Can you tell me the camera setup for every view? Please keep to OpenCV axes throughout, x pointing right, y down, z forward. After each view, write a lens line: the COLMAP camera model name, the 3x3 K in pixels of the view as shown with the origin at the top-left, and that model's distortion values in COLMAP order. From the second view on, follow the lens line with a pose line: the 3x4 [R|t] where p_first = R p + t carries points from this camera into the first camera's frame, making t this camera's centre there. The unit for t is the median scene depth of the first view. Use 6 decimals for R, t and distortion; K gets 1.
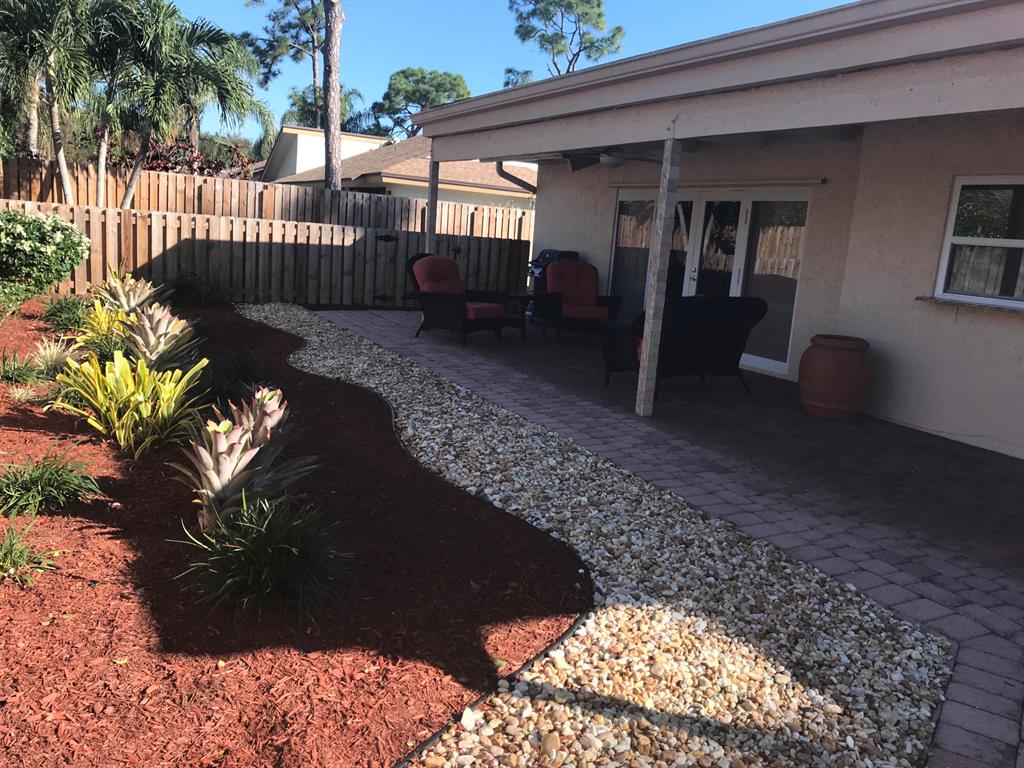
lens RADIAL K [[844.6, 0, 512.6], [0, 844.6, 365.4], [0, 0, 1]] dist [-0.000030, 0.007920]
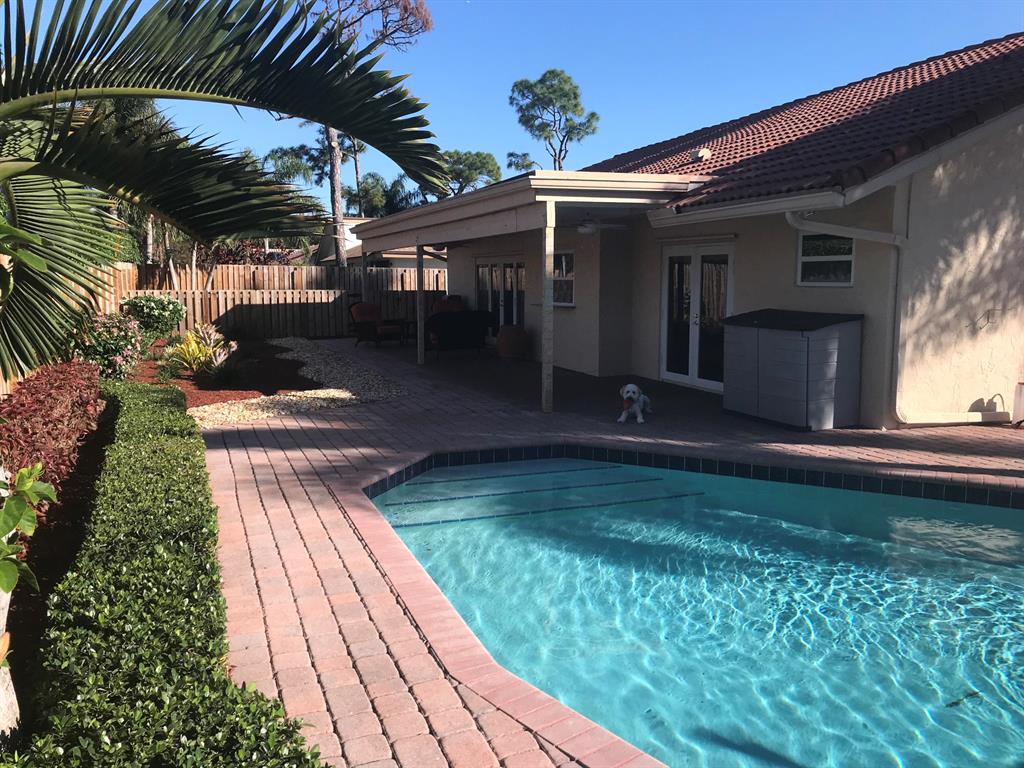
lens RADIAL K [[844.6, 0, 512.6], [0, 844.6, 365.4], [0, 0, 1]] dist [-0.000030, 0.007920]
pose [[0.992353, -0.065558, -0.104581, 0.275407], [0.058989, 0.996159, -0.064713, 0.096487], [0.108422, 0.058049, 0.992409, -0.526074]]
